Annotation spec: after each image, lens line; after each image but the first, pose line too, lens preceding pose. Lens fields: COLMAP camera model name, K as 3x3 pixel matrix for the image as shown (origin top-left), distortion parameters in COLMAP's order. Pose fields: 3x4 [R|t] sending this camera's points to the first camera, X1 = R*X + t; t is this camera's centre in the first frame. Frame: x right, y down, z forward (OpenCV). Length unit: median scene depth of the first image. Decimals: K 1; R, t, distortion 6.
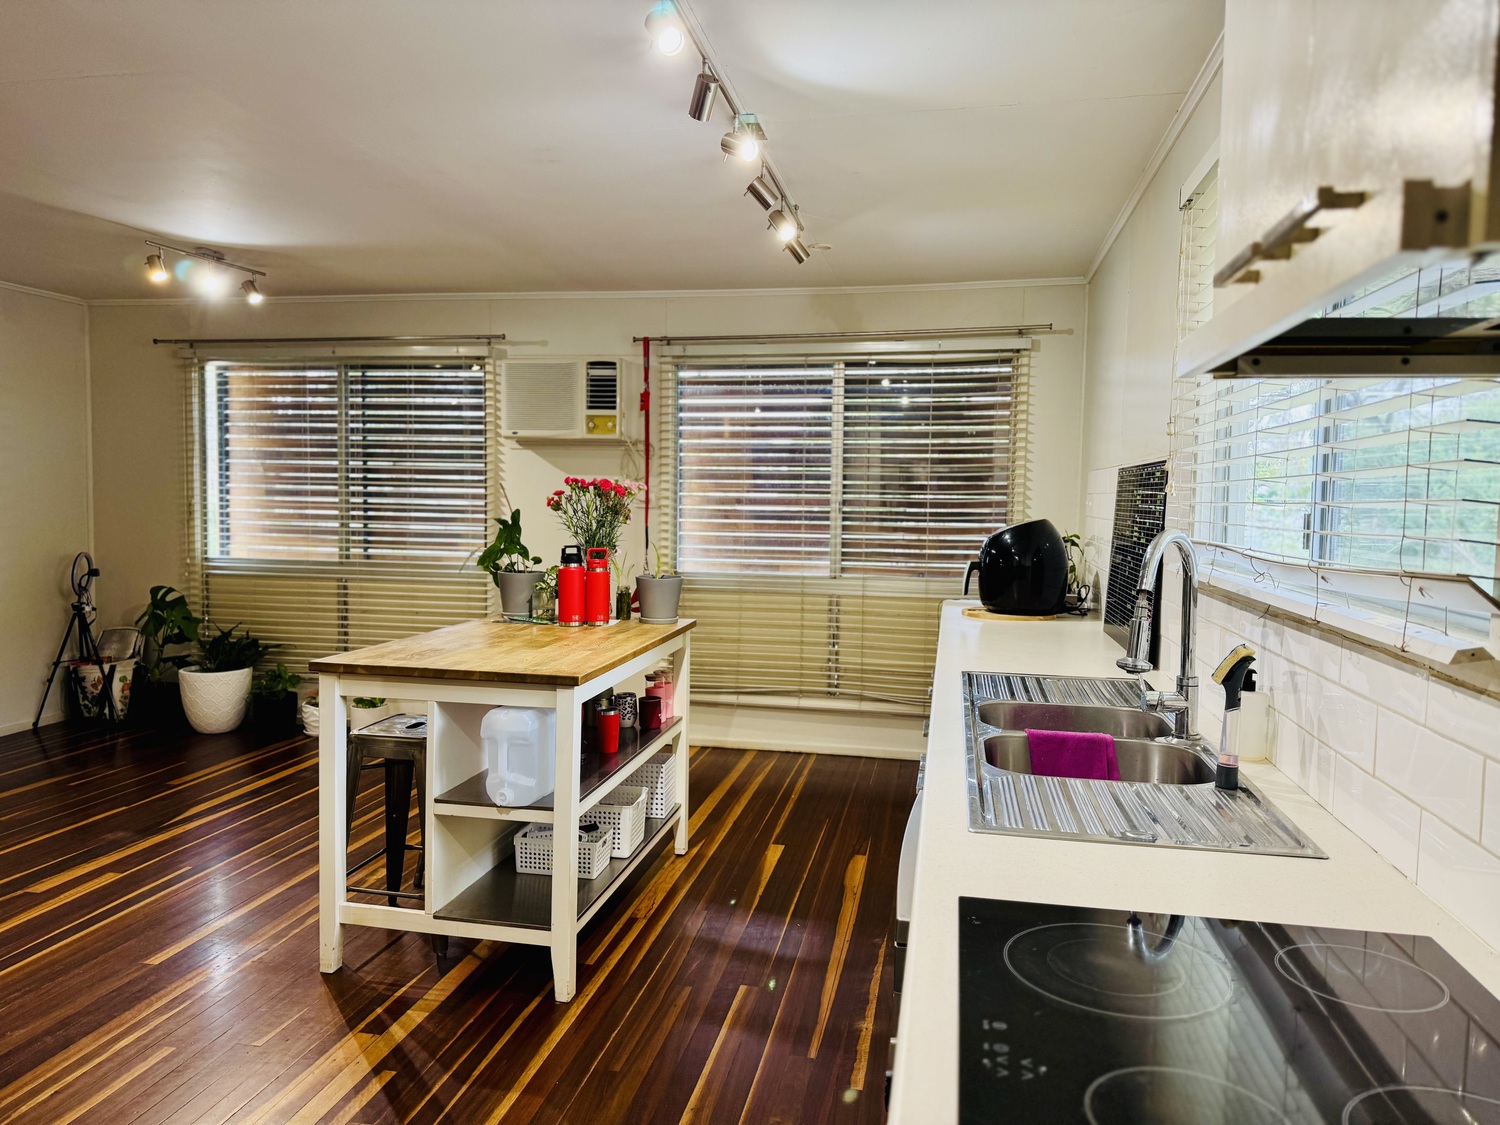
lens RADIAL K [[1040.3, 0, 763.0], [0, 1040.3, 565.5], [0, 0, 1]] dist [0.067575, -0.100201]
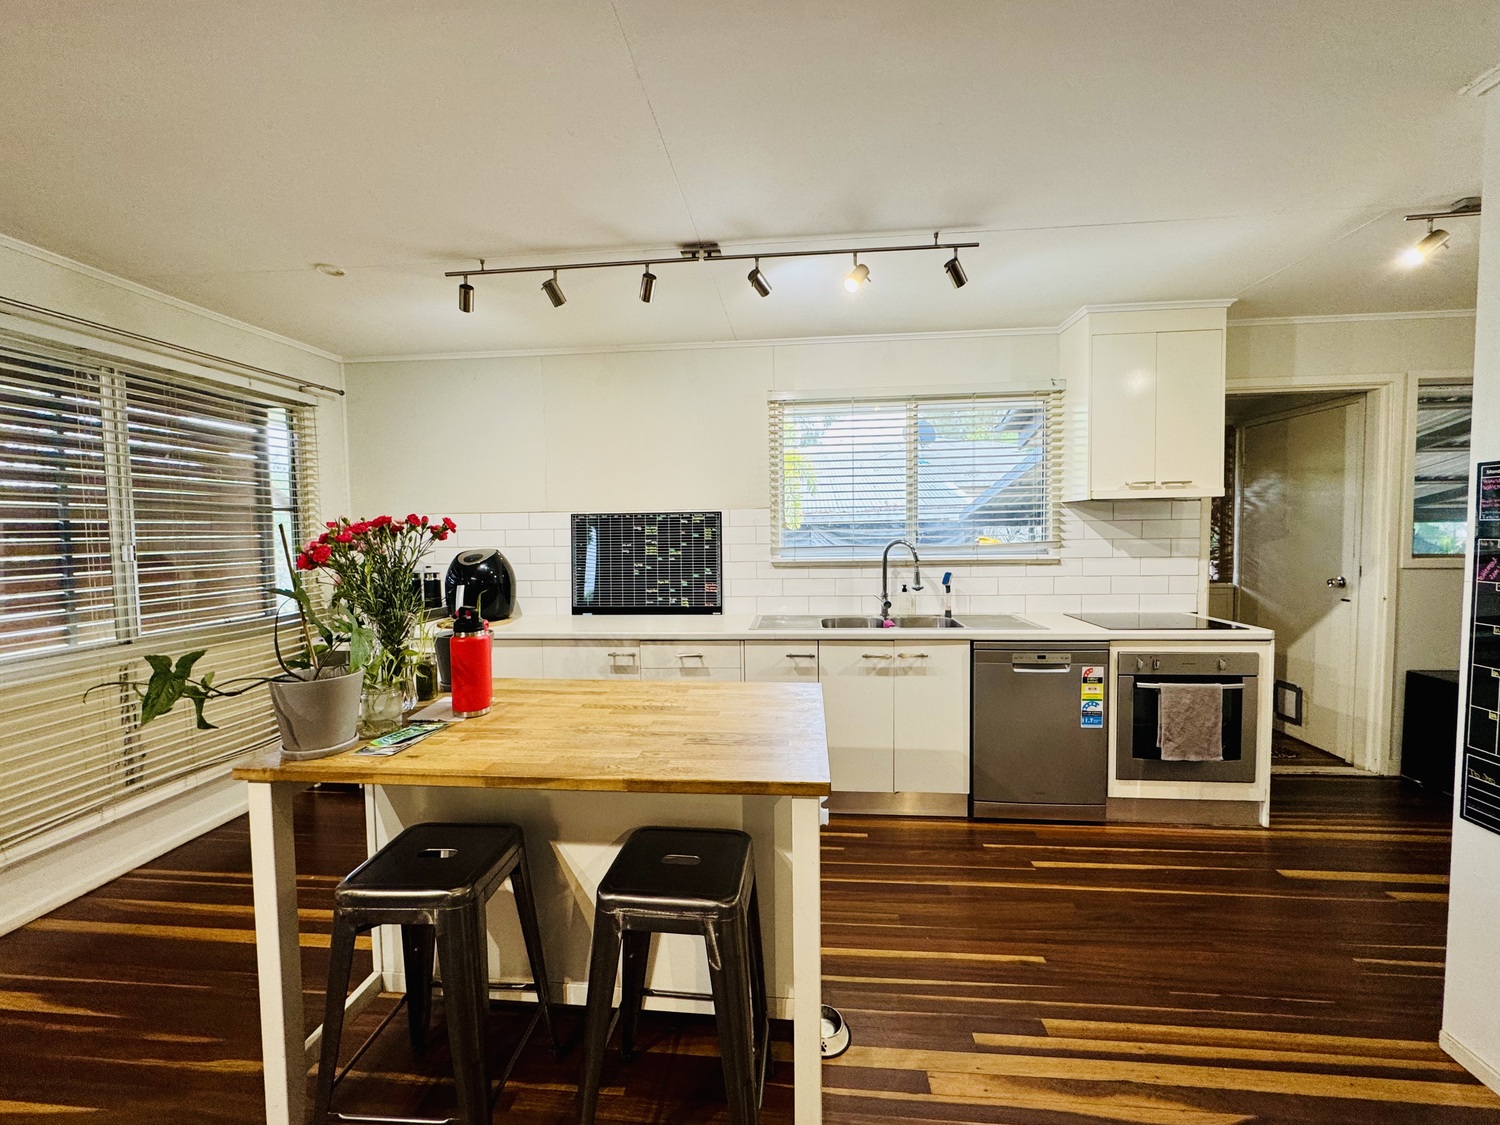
lens RADIAL K [[604.2, 0, 750.8], [0, 604.2, 560.3], [0, 0, 1]] dist [-0.000855, -0.000101]
pose [[-0.093572, -0.067015, 0.993355, -0.419668], [0.078307, 0.994146, 0.074444, -0.046310], [-0.992528, 0.084752, -0.087777, 0.553990]]
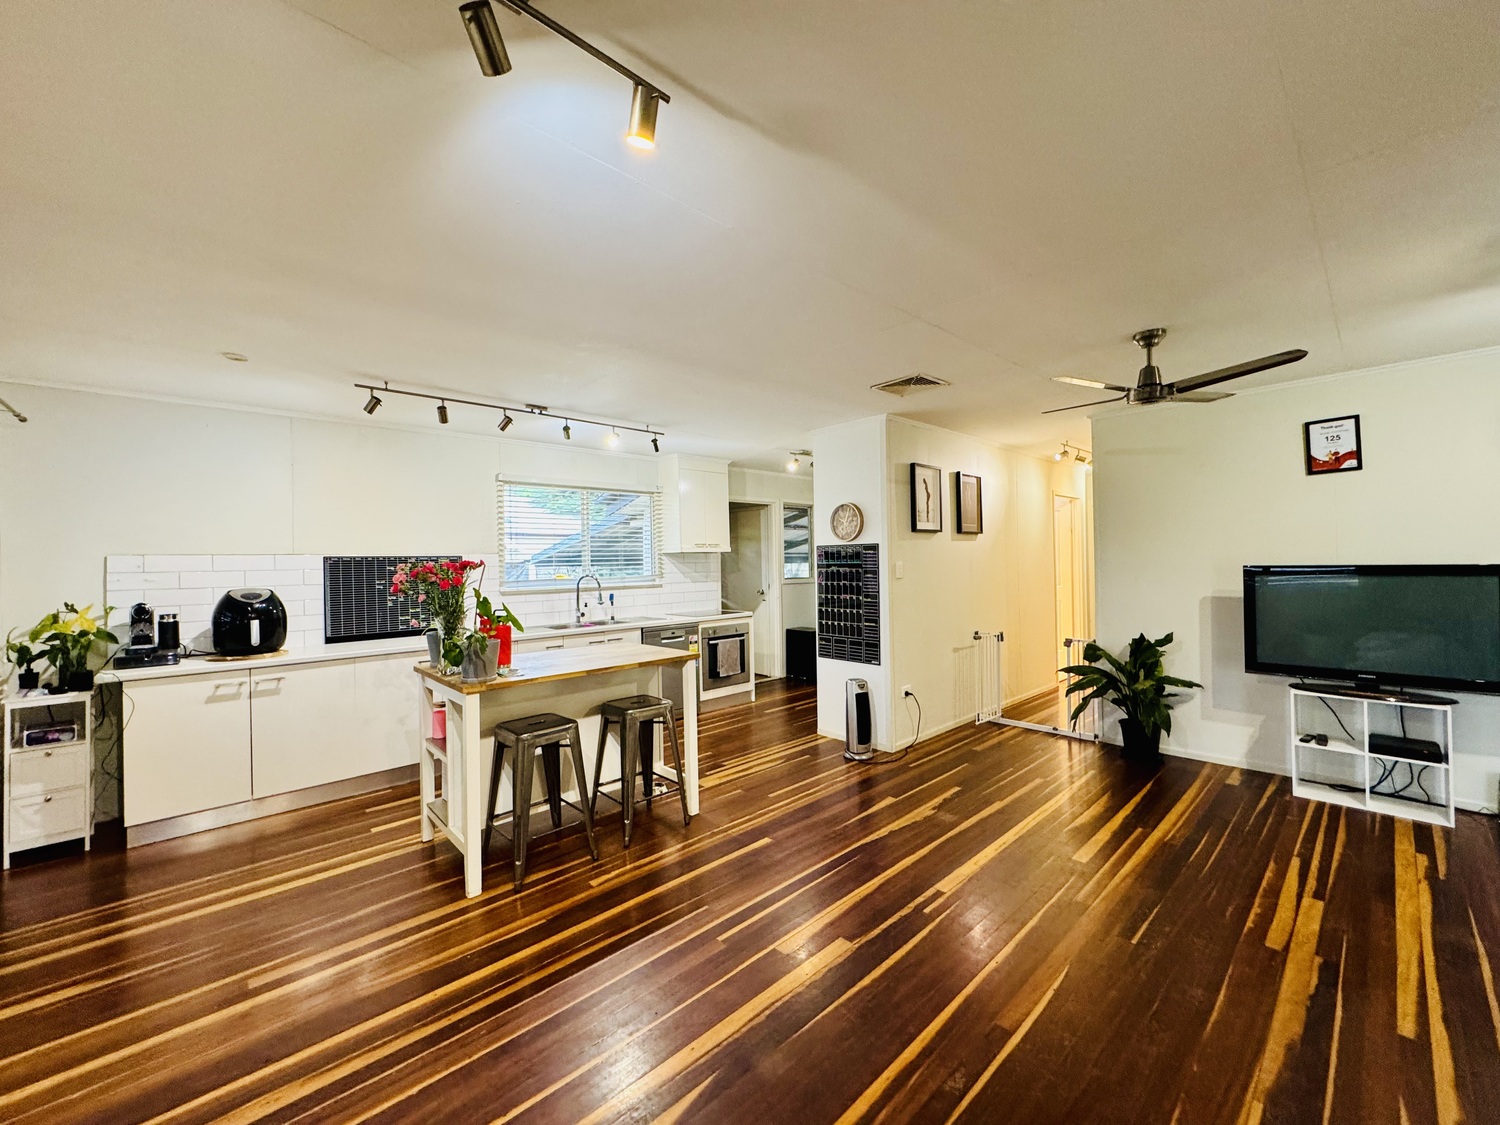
lens RADIAL K [[597.6, 0, 751.8], [0, 597.6, 559.1], [0, 0, 1]] dist [-0.000564, -0.000094]
pose [[-0.805119, 0.001599, 0.593111, -0.617076], [0.044186, 0.997379, 0.057291, -0.077707], [-0.591465, 0.072333, -0.803080, 0.955609]]
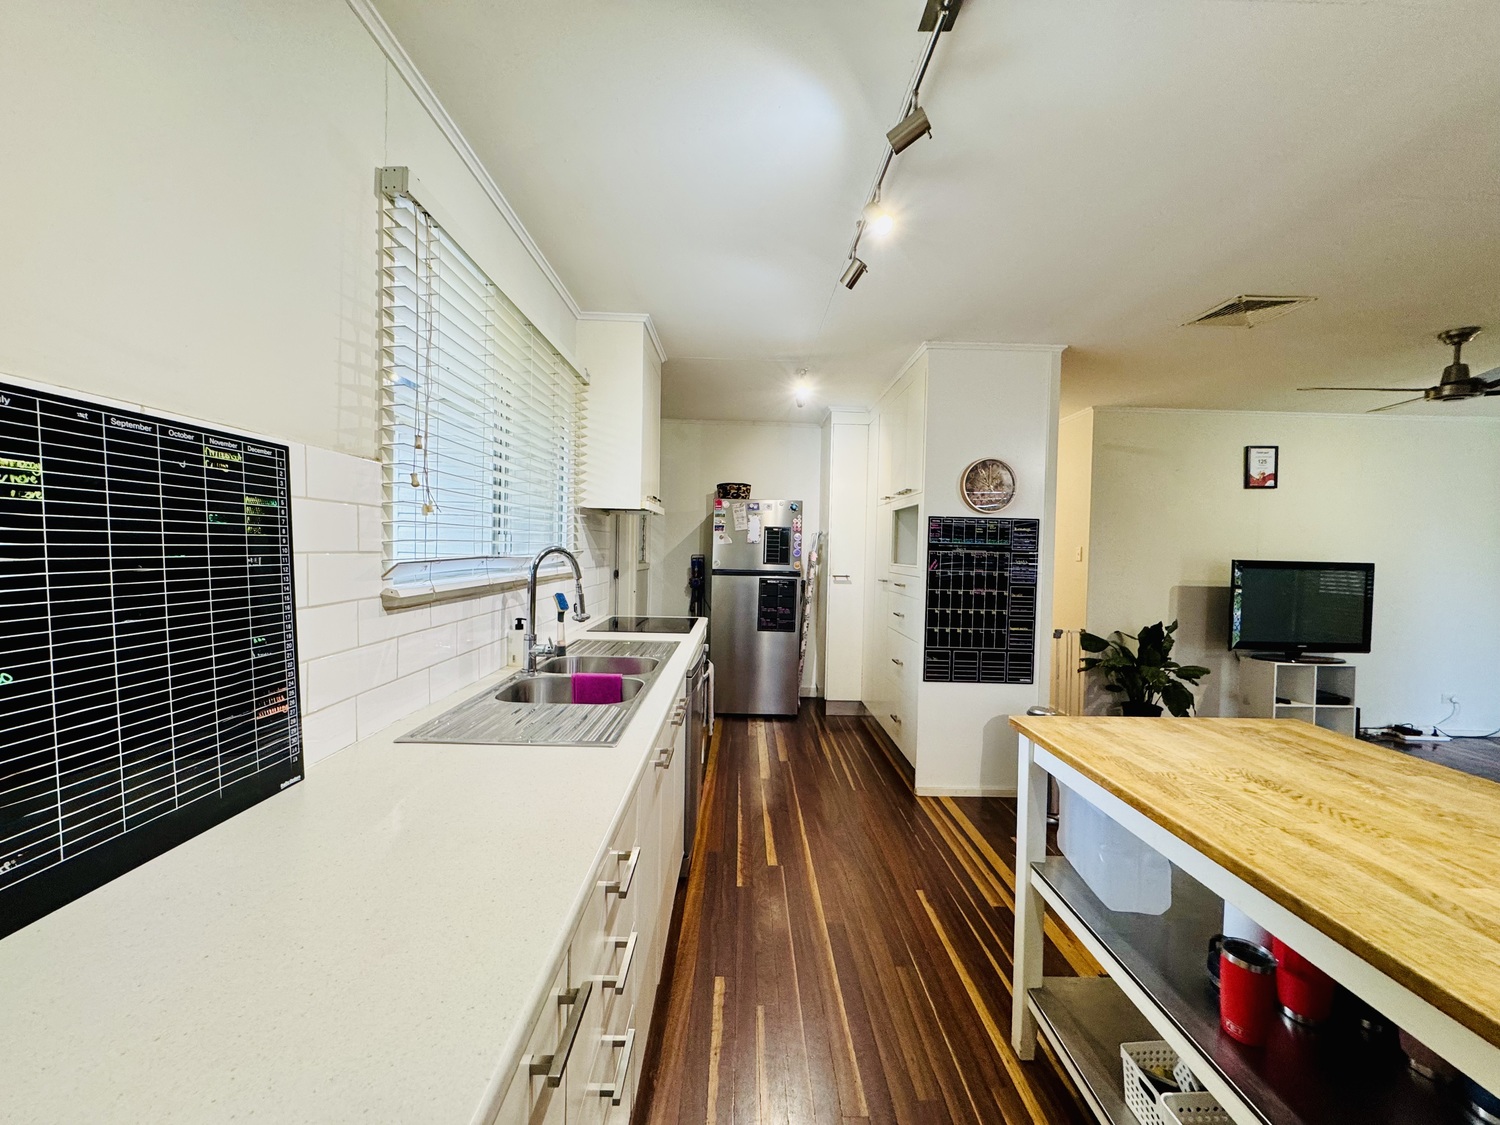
lens RADIAL K [[597.6, 0, 751.8], [0, 597.6, 559.1], [0, 0, 1]] dist [-0.000564, -0.000094]
pose [[-0.979306, -0.036126, -0.199137, 0.095335], [-0.053309, 0.995238, 0.081607, -0.039909], [0.195240, 0.090534, -0.976568, 0.739665]]
